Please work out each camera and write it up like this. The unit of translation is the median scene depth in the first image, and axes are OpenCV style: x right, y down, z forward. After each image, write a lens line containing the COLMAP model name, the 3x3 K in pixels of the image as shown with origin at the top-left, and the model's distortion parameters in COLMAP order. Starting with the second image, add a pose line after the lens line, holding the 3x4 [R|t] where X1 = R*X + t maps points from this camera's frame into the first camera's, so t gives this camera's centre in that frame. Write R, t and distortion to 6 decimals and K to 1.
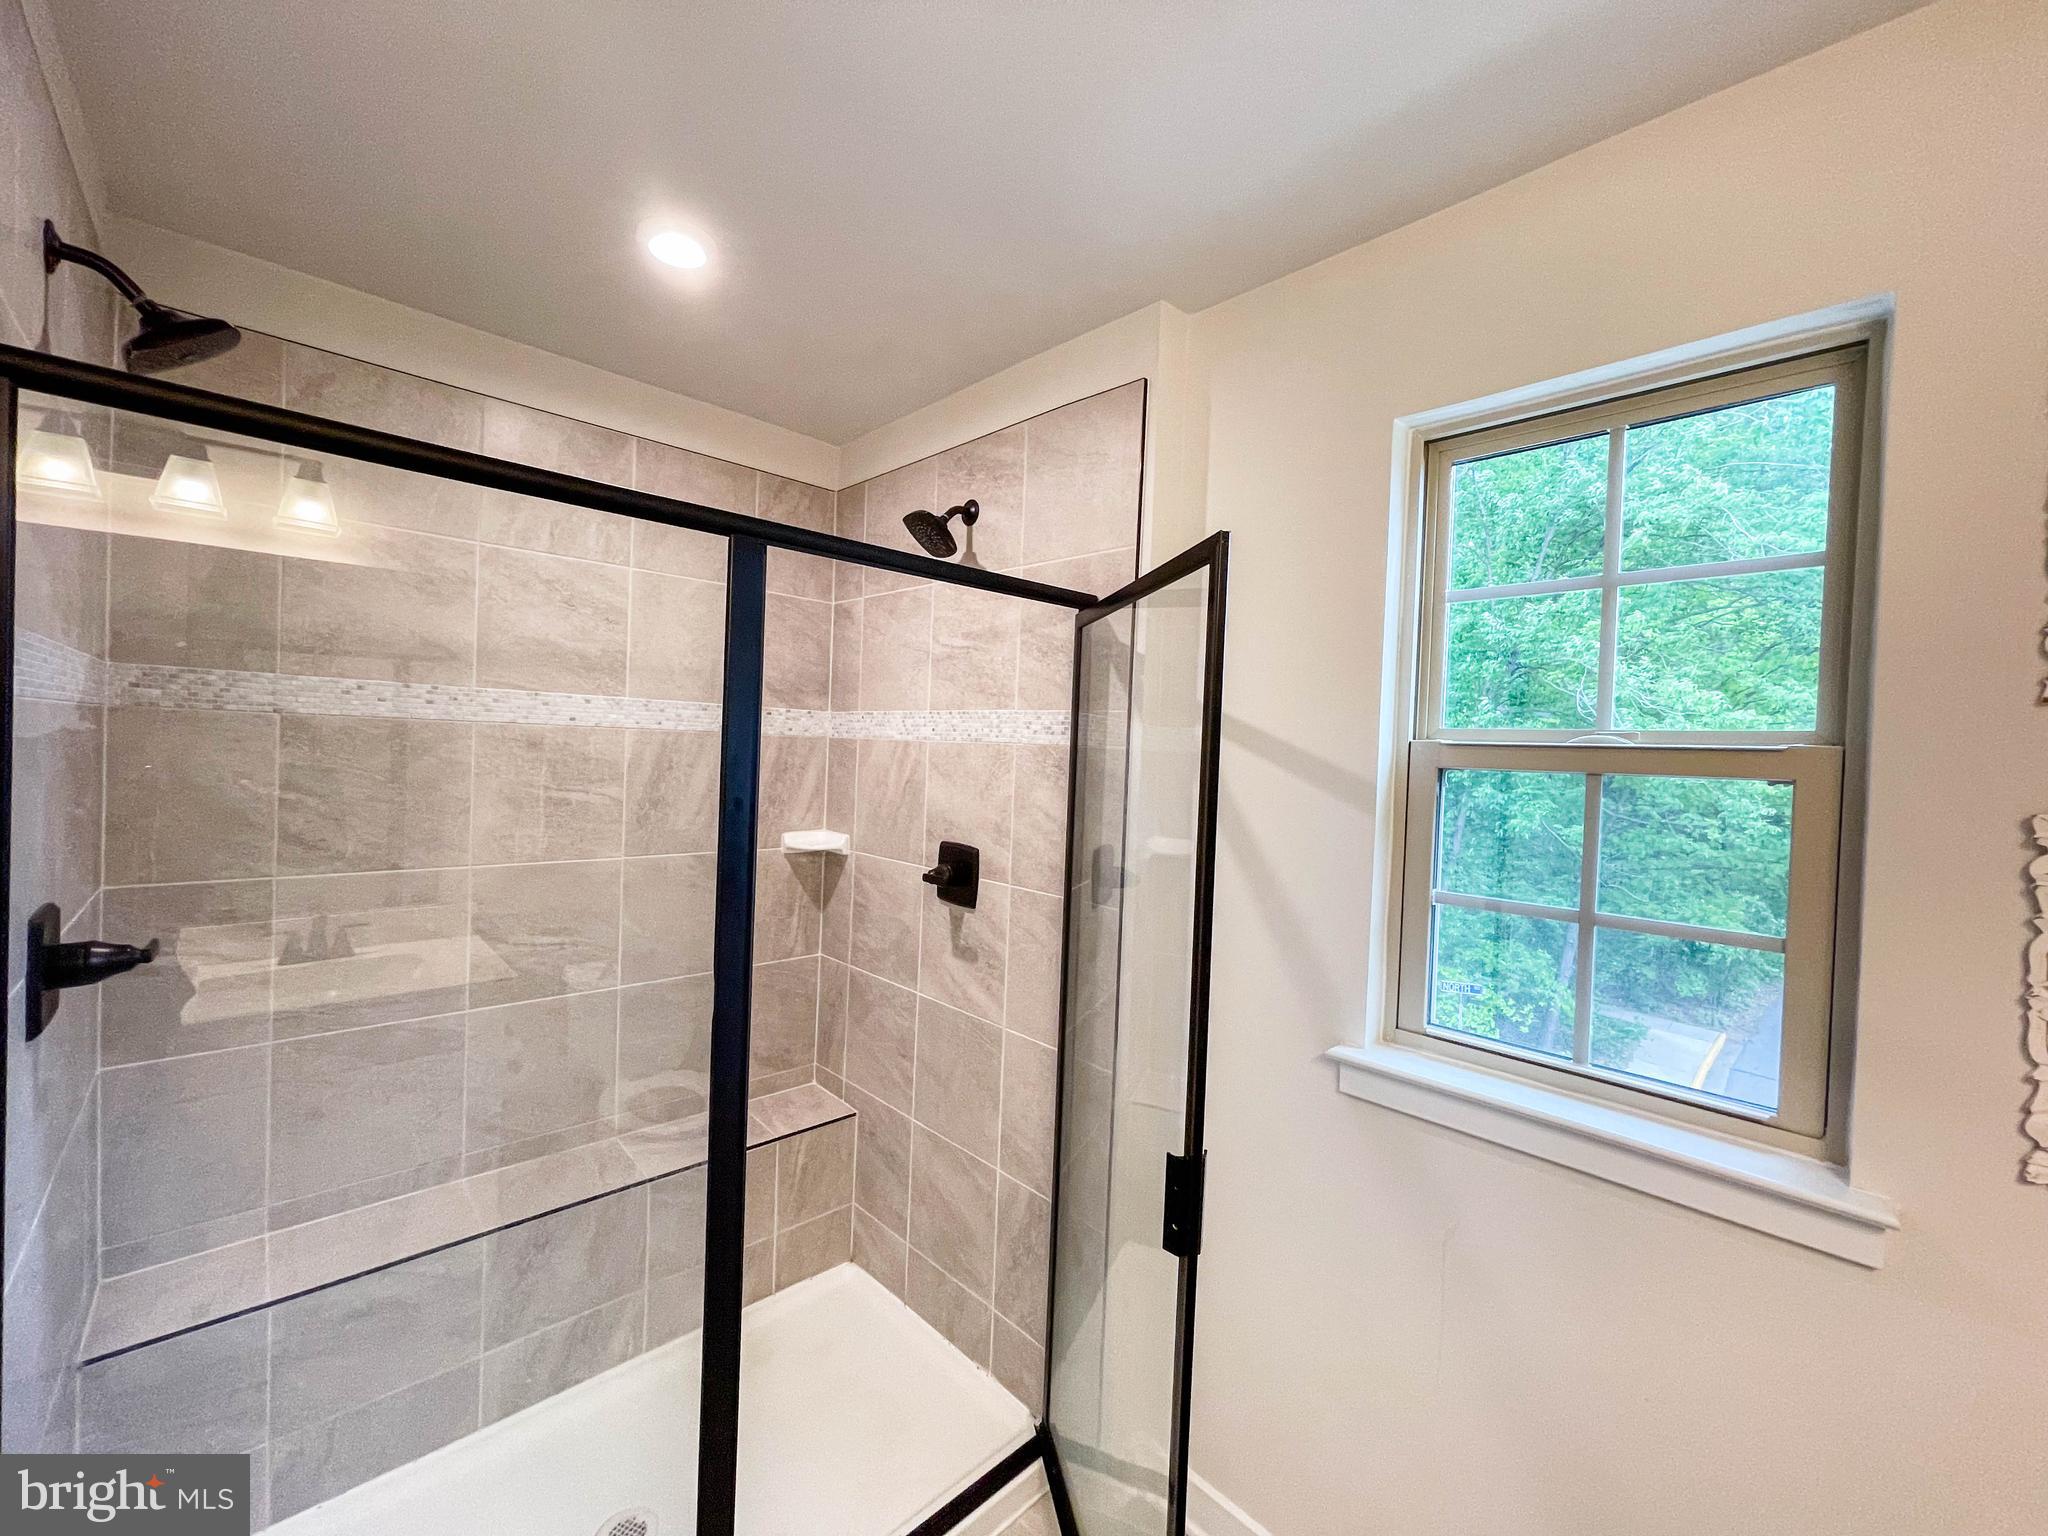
lens RADIAL K [[827.3, 0, 1021.9], [0, 827.3, 766.1], [0, 0, 1]] dist [-0.000306, -0.000754]
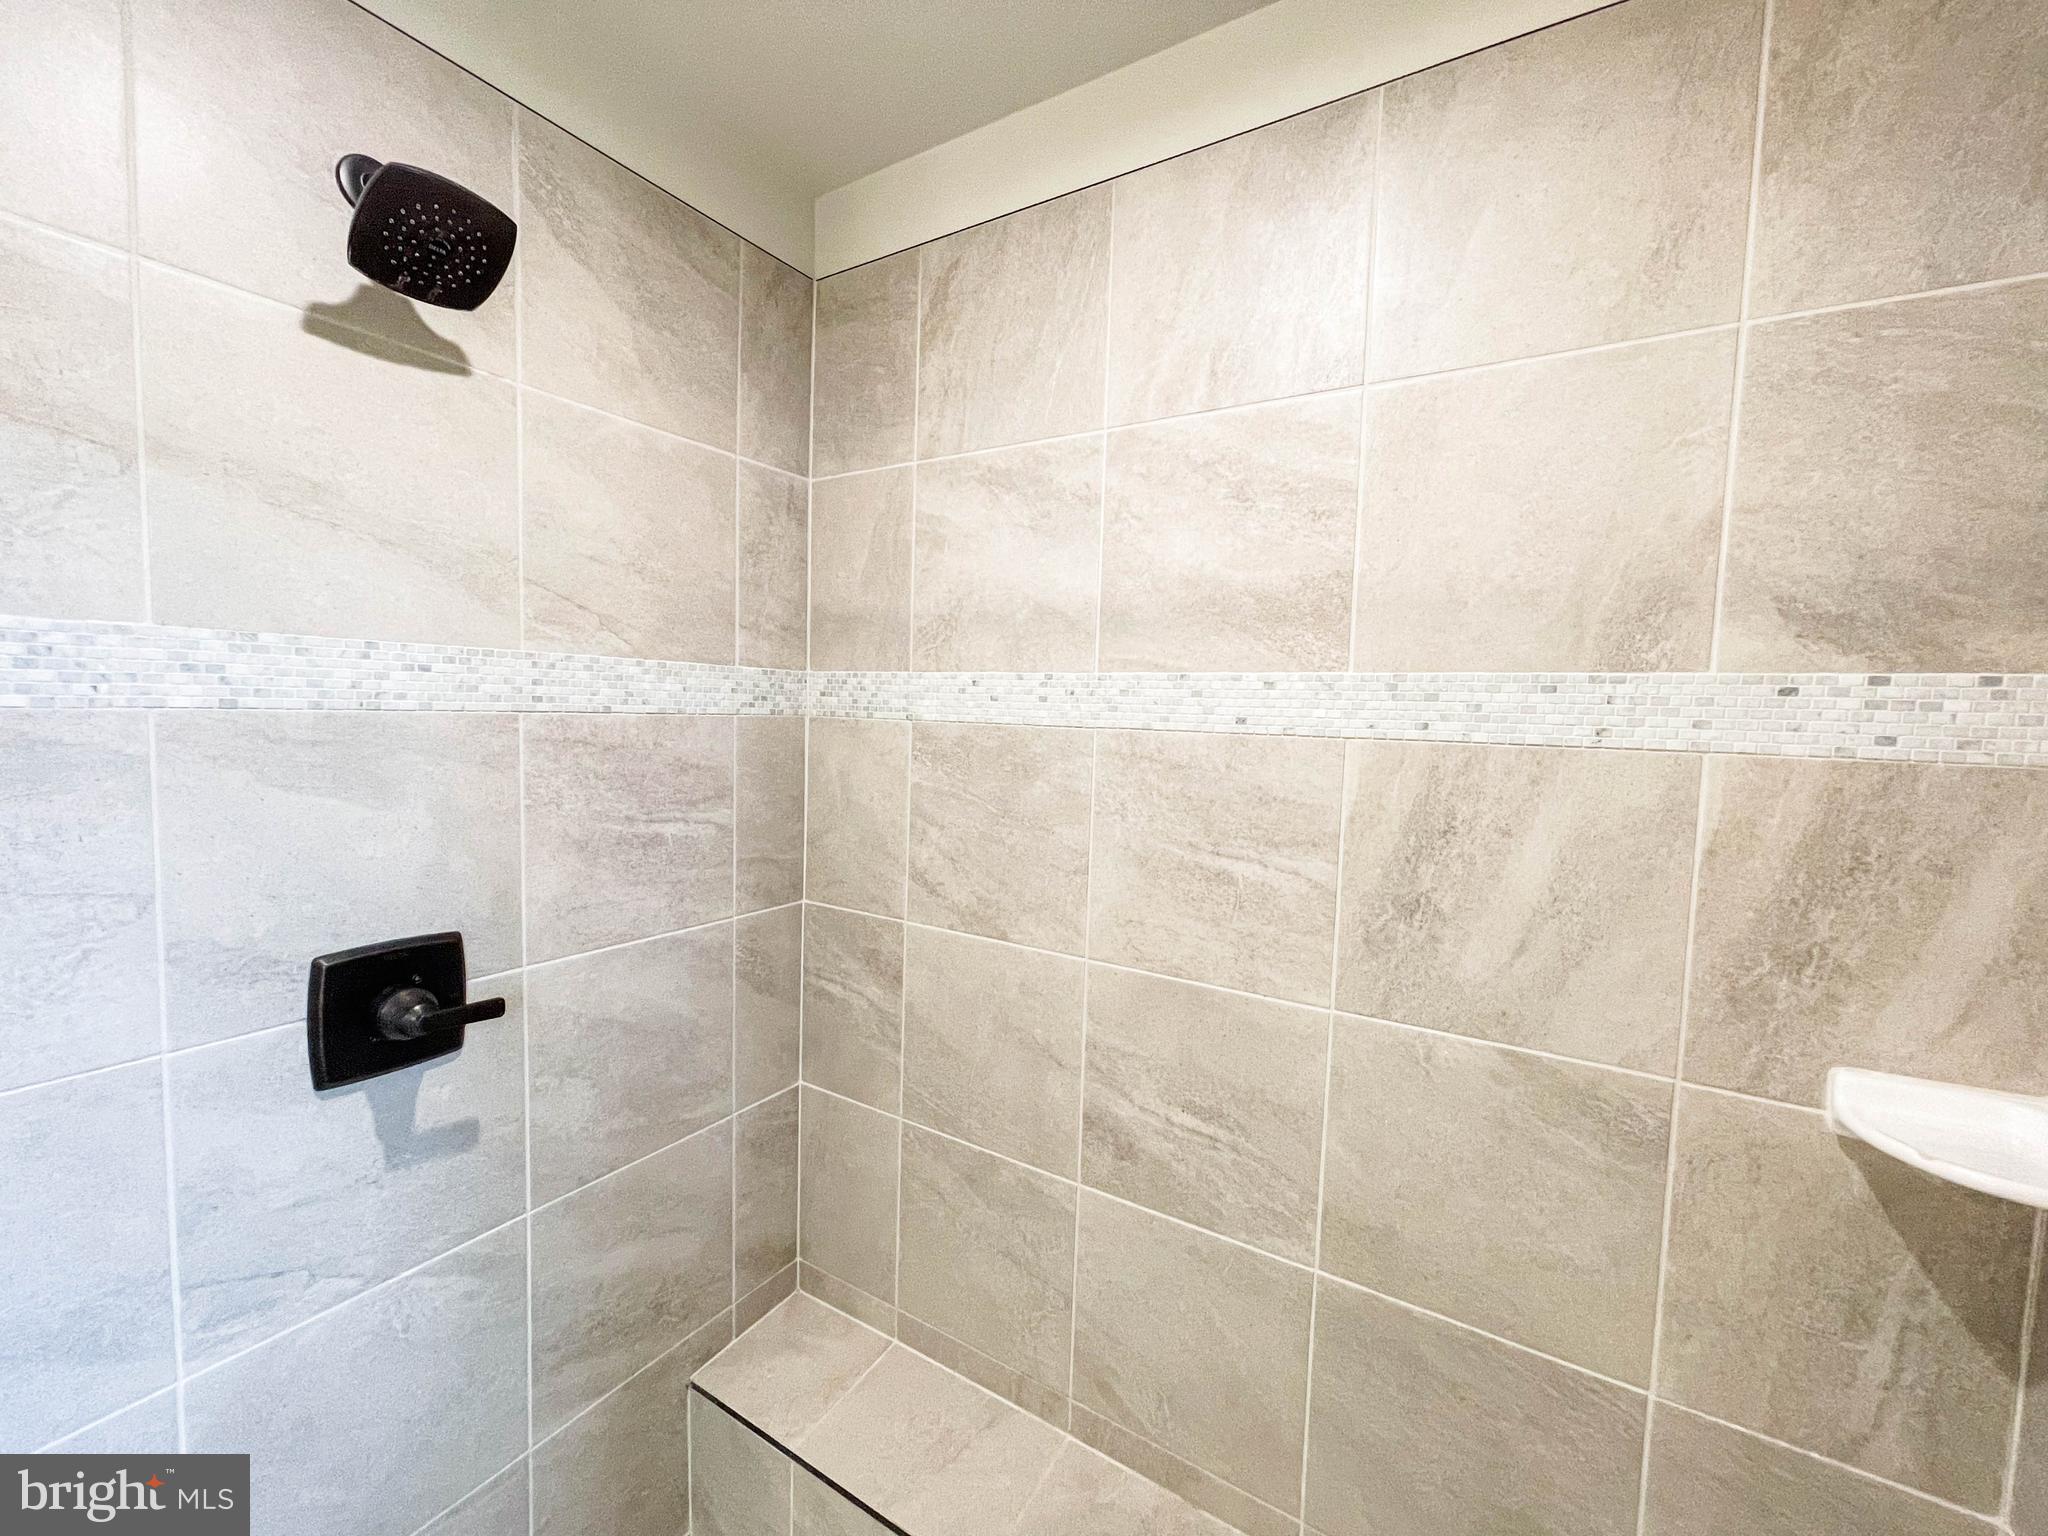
lens RADIAL K [[827.3, 0, 1020.7], [0, 827.3, 766.0], [0, 0, 1]] dist [-0.000306, -0.000754]
pose [[0.240101, 0.036712, -0.970053, -0.077156], [-0.037890, 0.998878, 0.028424, -0.040203], [0.970008, 0.029930, 0.241223, 0.785735]]
